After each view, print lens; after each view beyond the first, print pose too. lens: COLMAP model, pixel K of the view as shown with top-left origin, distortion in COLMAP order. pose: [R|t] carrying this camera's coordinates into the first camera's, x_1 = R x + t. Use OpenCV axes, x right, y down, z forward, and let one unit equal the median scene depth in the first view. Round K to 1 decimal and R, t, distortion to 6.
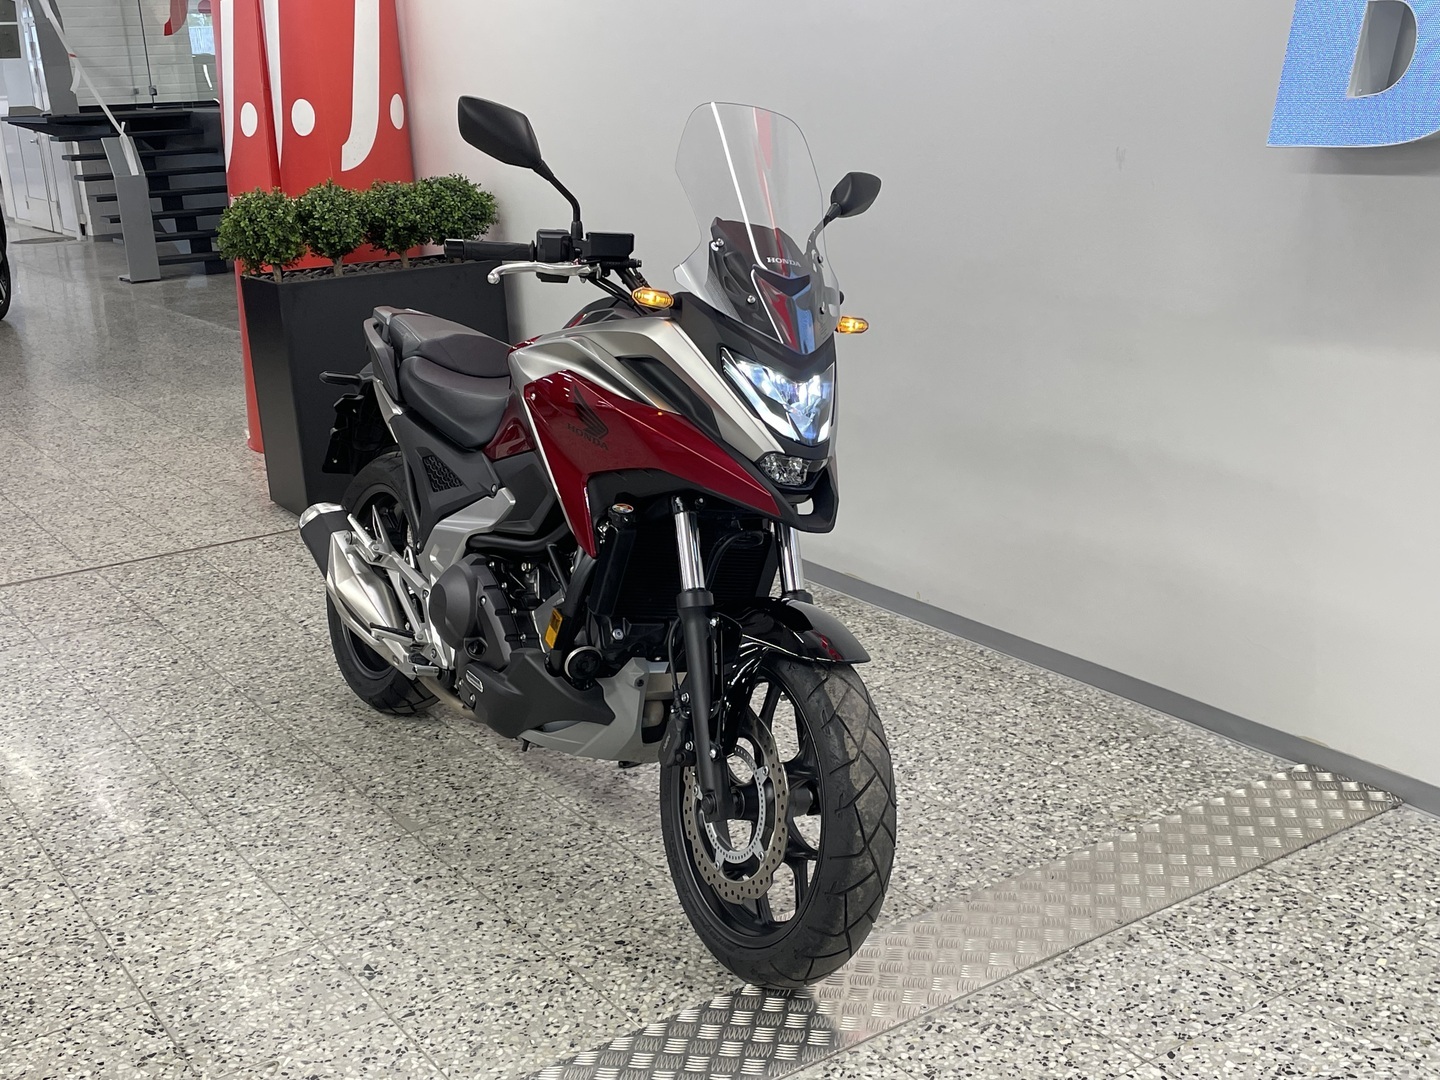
lens RADIAL K [[1669.3, 0, 724.1], [0, 1669.3, 558.9], [0, 0, 1]] dist [0.102227, -0.173316]
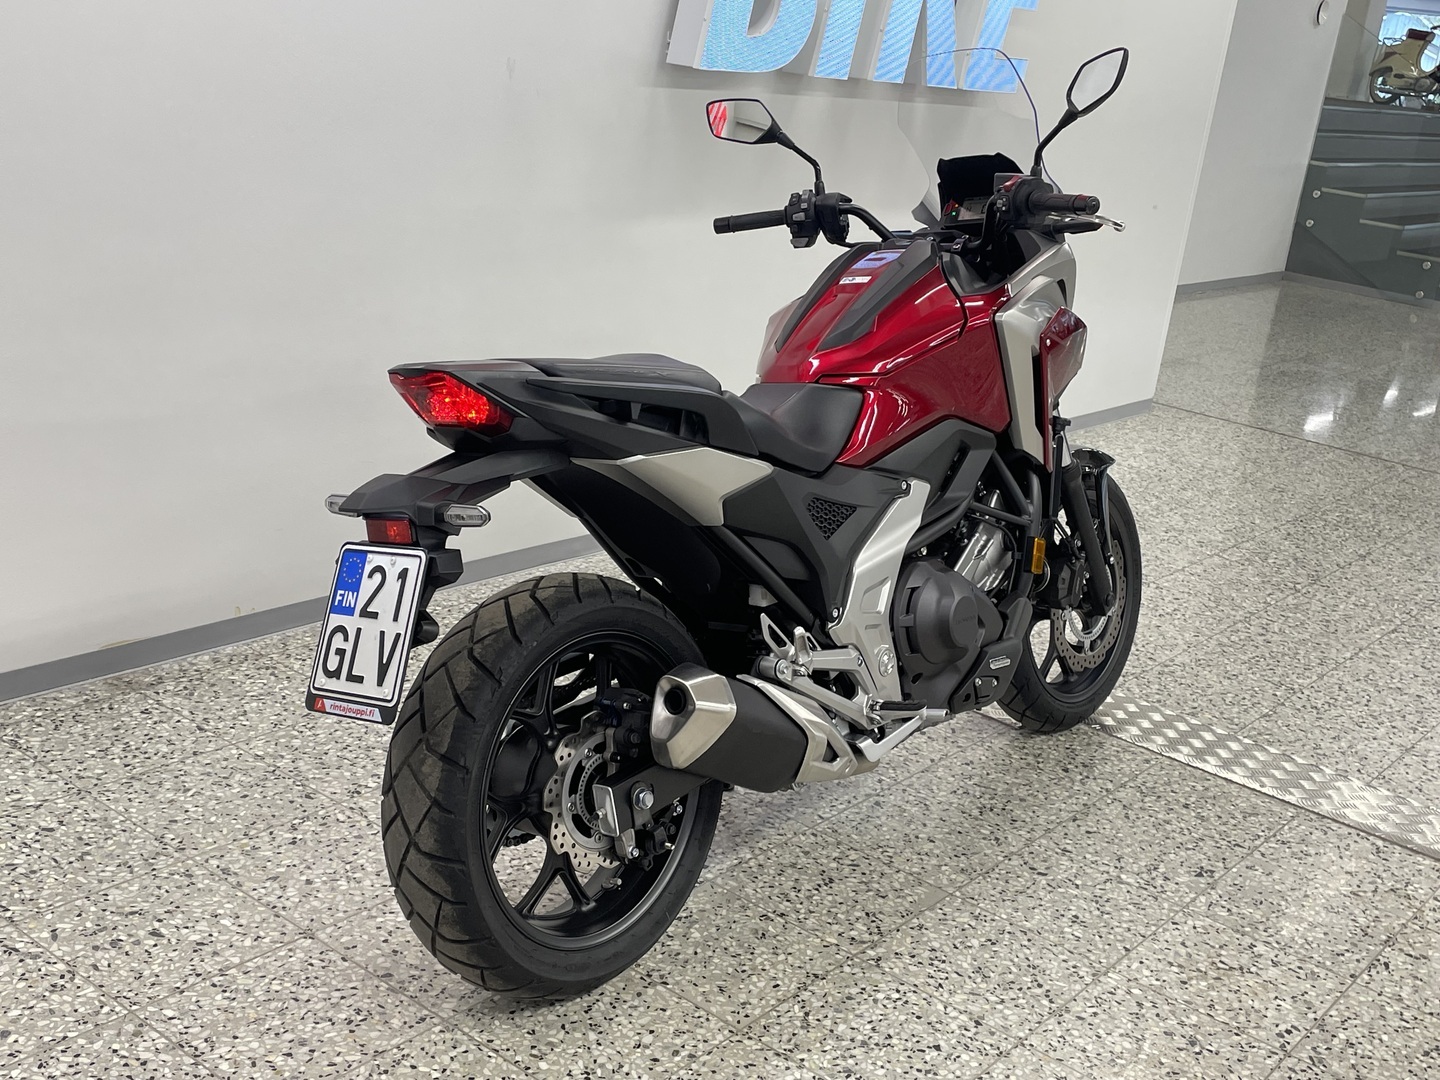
lens RADIAL K [[1669.3, 0, 724.1], [0, 1669.3, 558.9], [0, 0, 1]] dist [0.102227, -0.173316]
pose [[-0.303407, -0.292715, 0.906787, -0.926236], [0.170122, 0.919715, 0.353811, -0.337325], [-0.937551, 0.261613, -0.229251, 1.317390]]
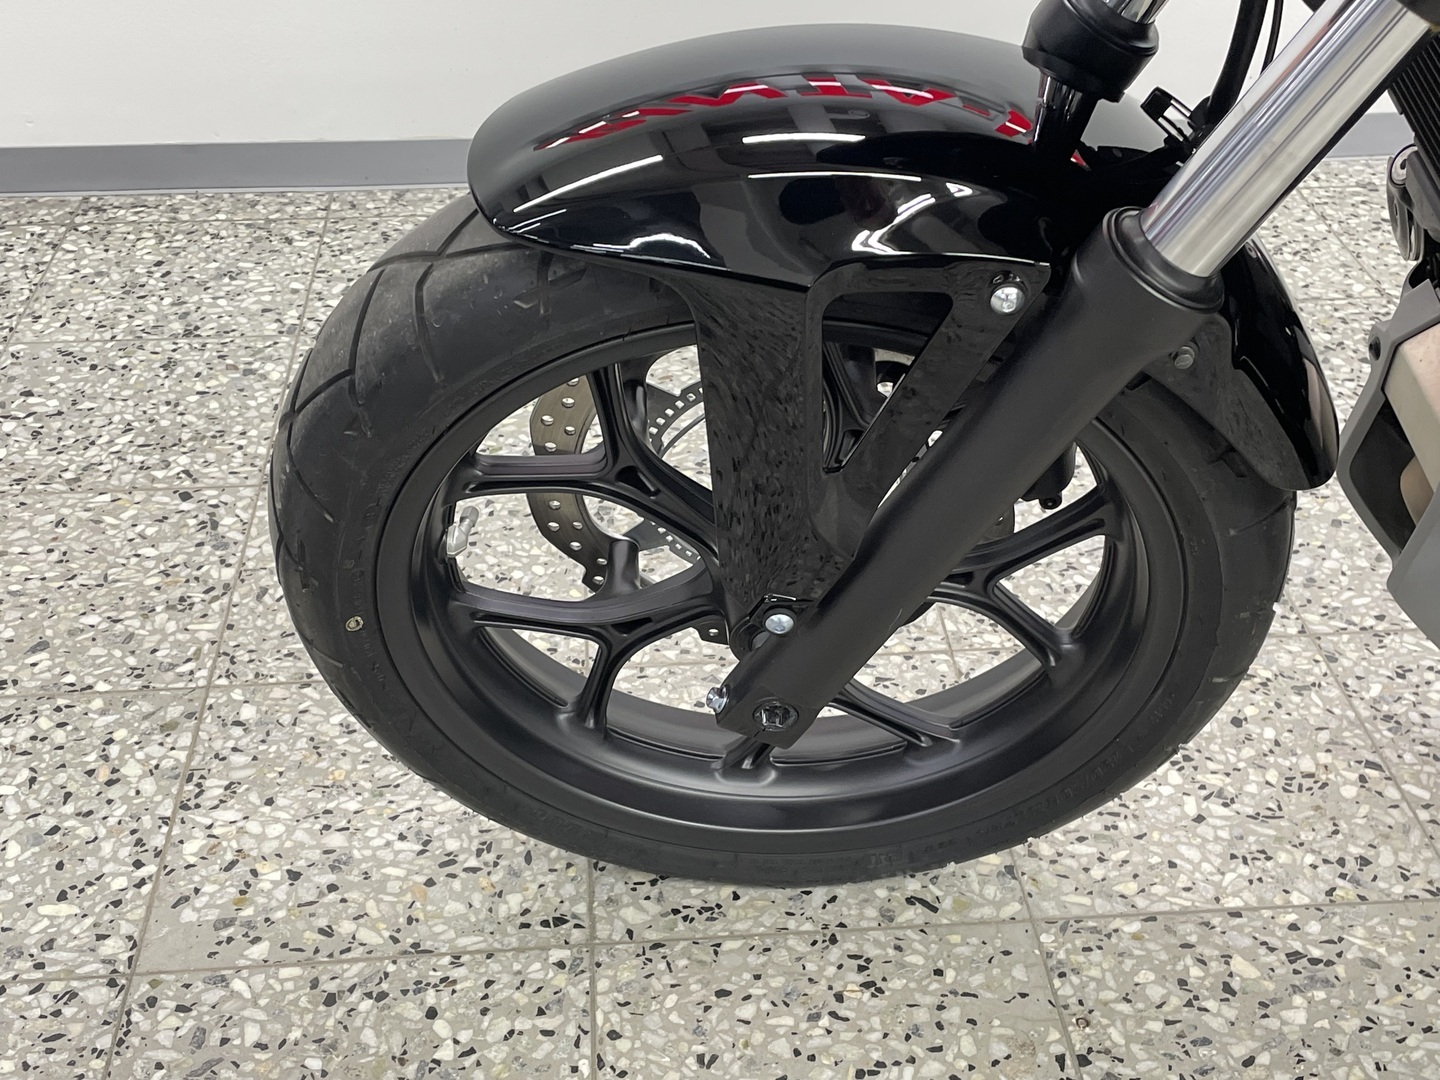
lens RADIAL K [[1764.0, 0, 725.7], [0, 1764.0, 558.8], [0, 0, 1]] dist [0.116541, -0.236510]
pose [[0.494226, -0.456450, 0.739861, -0.497812], [0.226298, 0.889276, 0.397464, -0.120500], [-0.839363, -0.029009, 0.542797, 1.092859]]
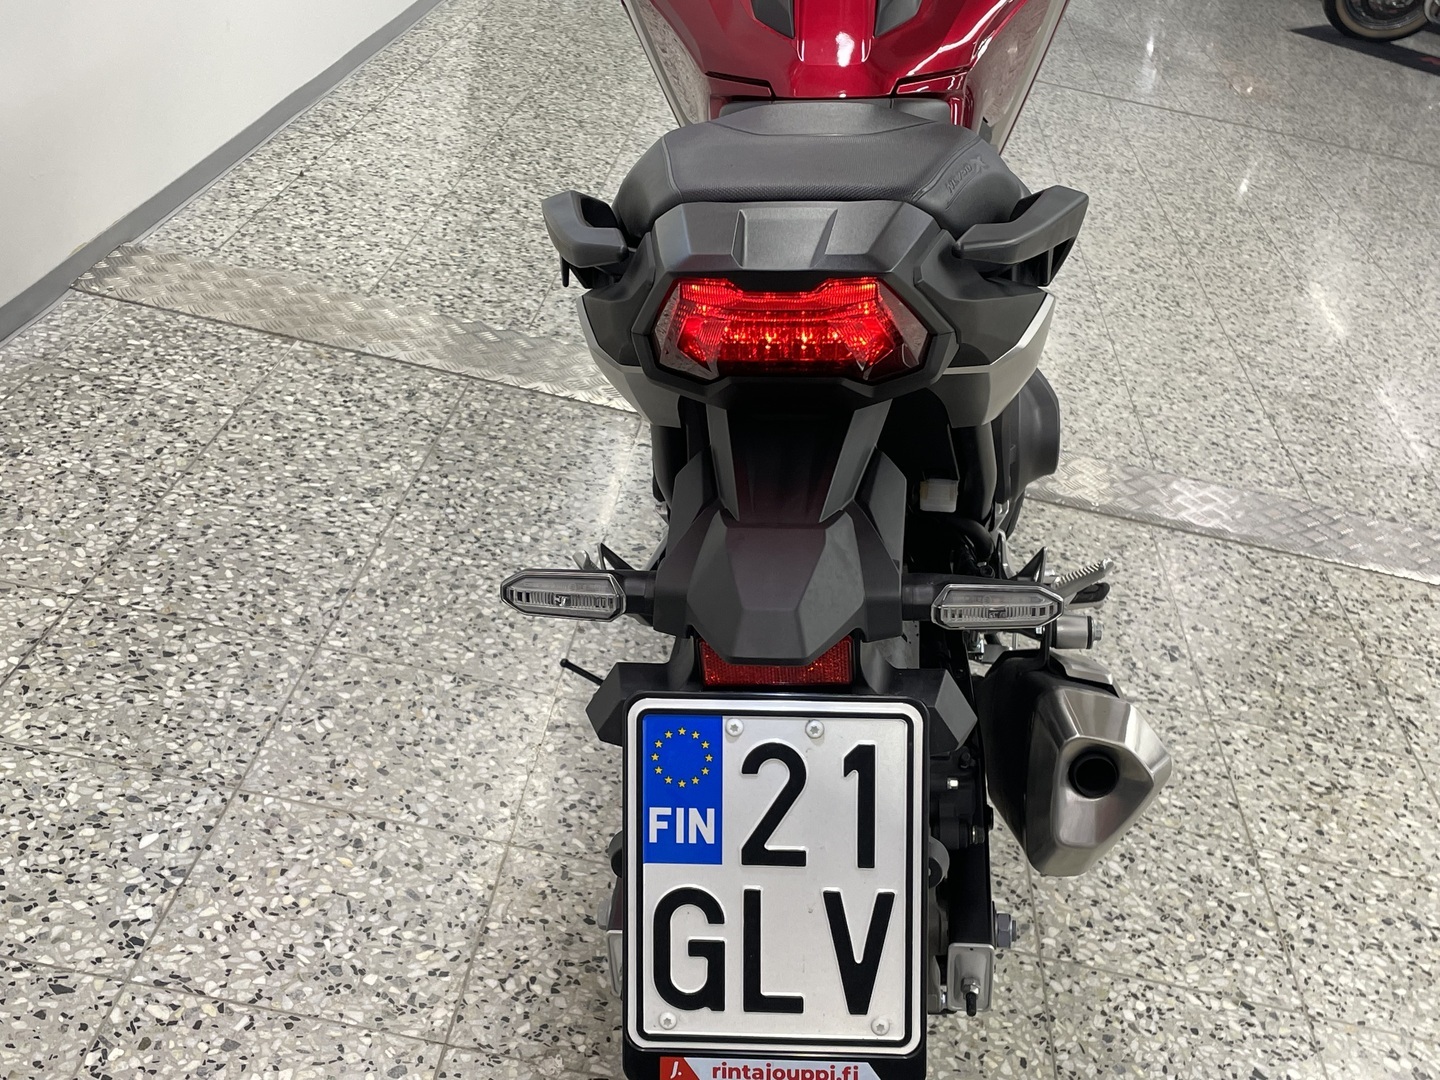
lens RADIAL K [[1673.8, 0, 720.0], [0, 1673.8, 540.0], [0, 0, 1]] dist [0.100867, -0.181853]
pose [[-0.771945, -0.390532, 0.501583, -0.397258], [0.027271, 0.767967, 0.639909, -0.334291], [-0.635104, 0.507653, -0.582178, 1.451880]]
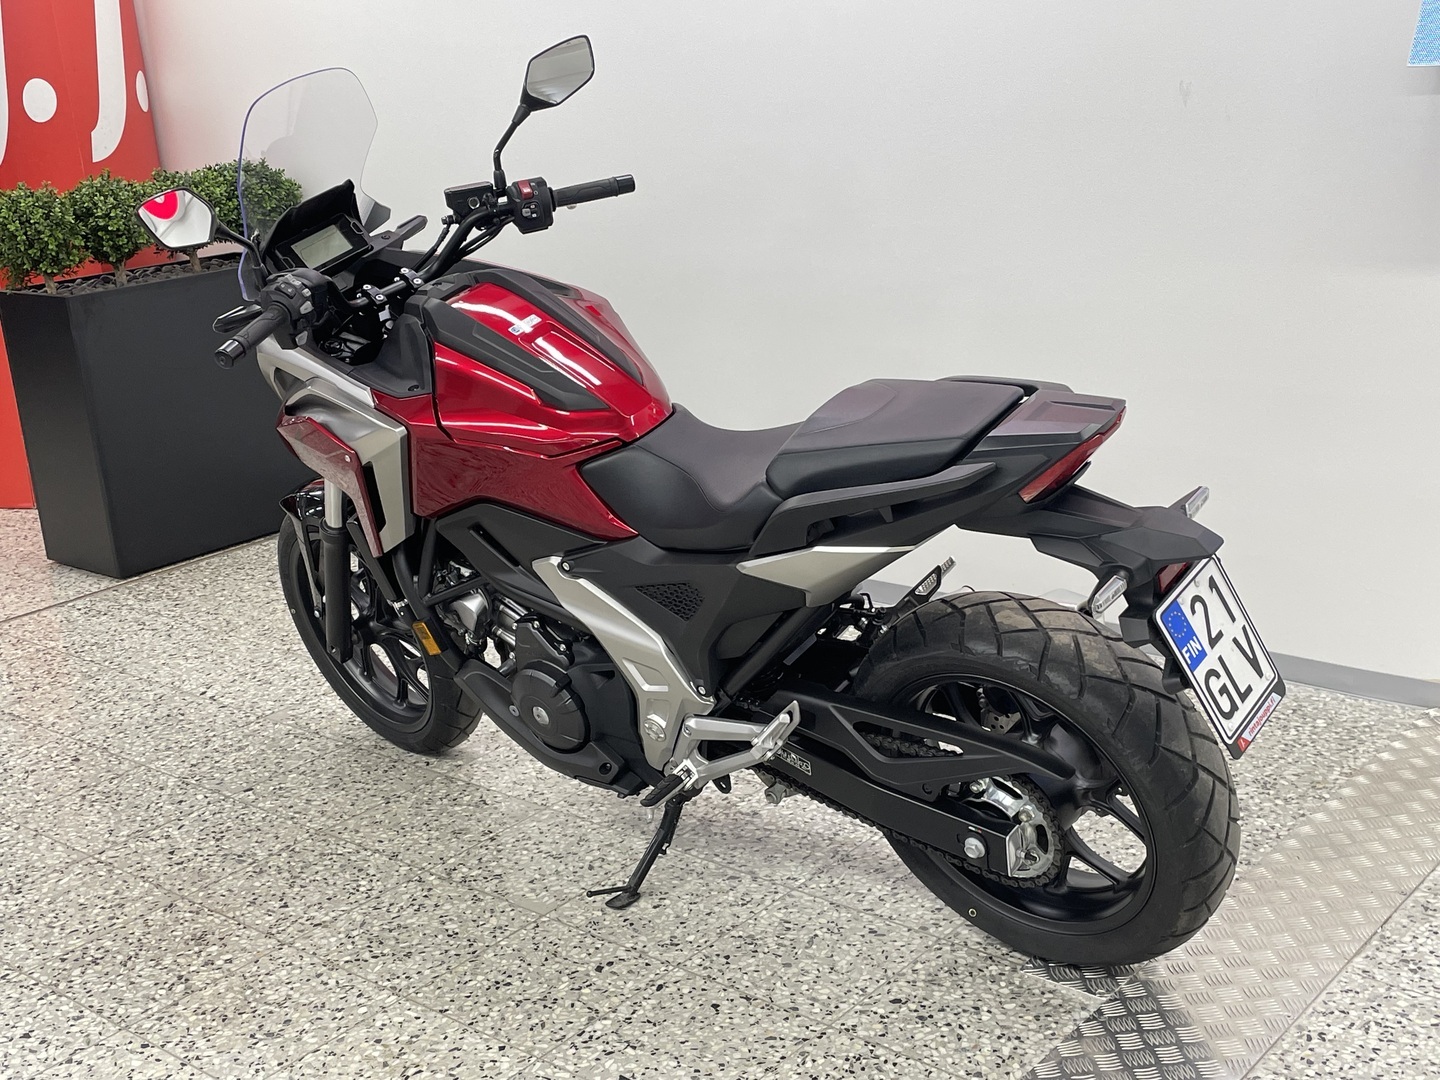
lens RADIAL K [[1767.5, 0, 720.0], [0, 1767.5, 540.0], [0, 0, 1]] dist [0.107069, -0.182491]
pose [[0.962607, -0.096471, 0.253142, -0.322268], [0.101383, 0.994827, -0.006397, -0.009464], [-0.251215, 0.031822, 0.967408, 0.117075]]
